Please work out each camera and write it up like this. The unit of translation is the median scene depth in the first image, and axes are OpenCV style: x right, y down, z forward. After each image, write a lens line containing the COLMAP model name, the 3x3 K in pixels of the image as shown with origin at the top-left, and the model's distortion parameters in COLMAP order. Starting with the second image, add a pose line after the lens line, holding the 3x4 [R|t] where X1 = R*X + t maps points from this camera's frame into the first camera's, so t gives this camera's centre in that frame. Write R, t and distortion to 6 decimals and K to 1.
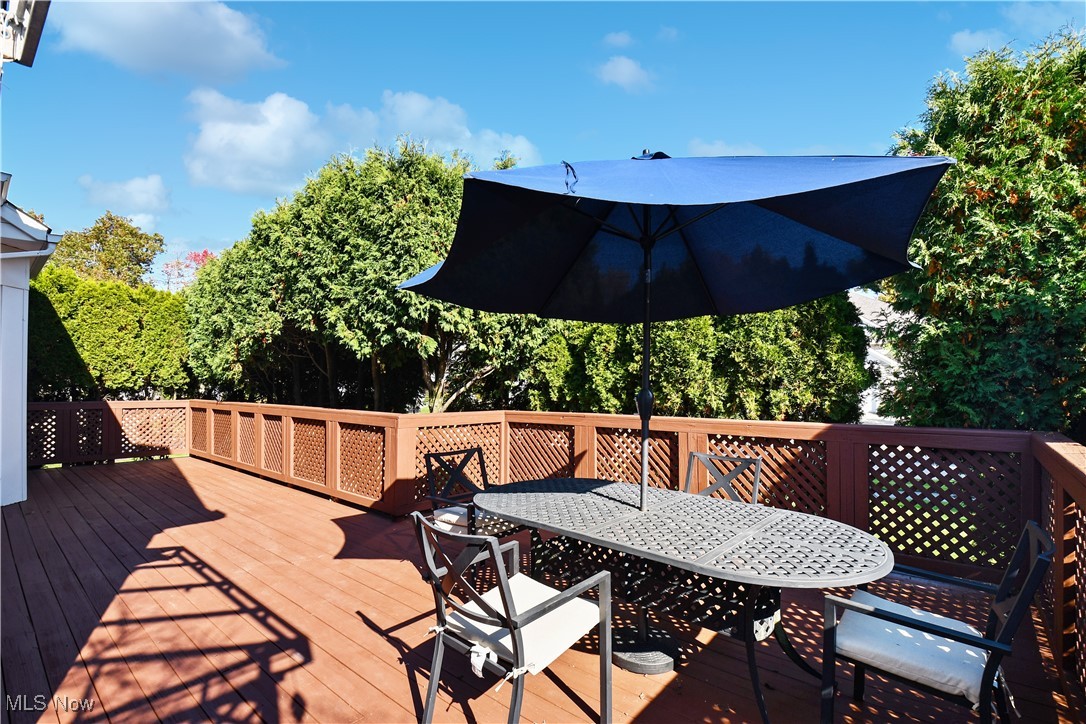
lens RADIAL K [[476.8, 0, 546.3], [0, 476.8, 365.9], [0, 0, 1]] dist [0.016515, -0.028441]
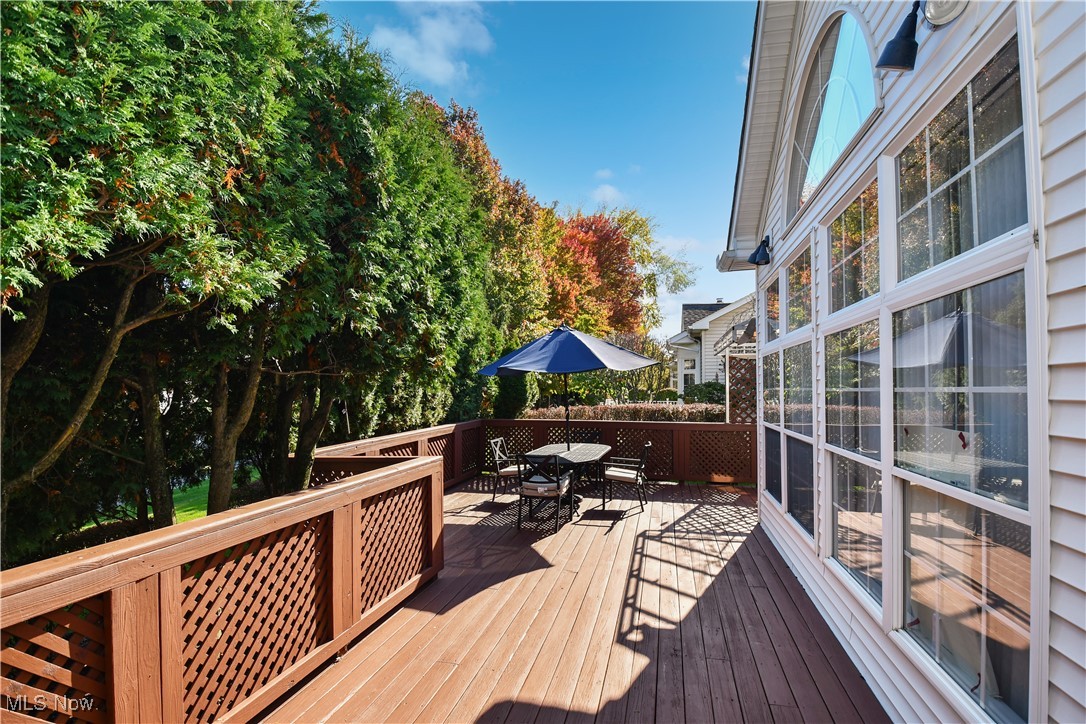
lens RADIAL K [[476.8, 0, 546.3], [0, 476.8, 365.9], [0, 0, 1]] dist [0.016515, -0.028441]
pose [[-0.407518, 0.029312, 0.912726, -2.054647], [-0.012202, 0.999221, -0.037538, -0.054284], [-0.913115, -0.026434, -0.406843, 2.040186]]
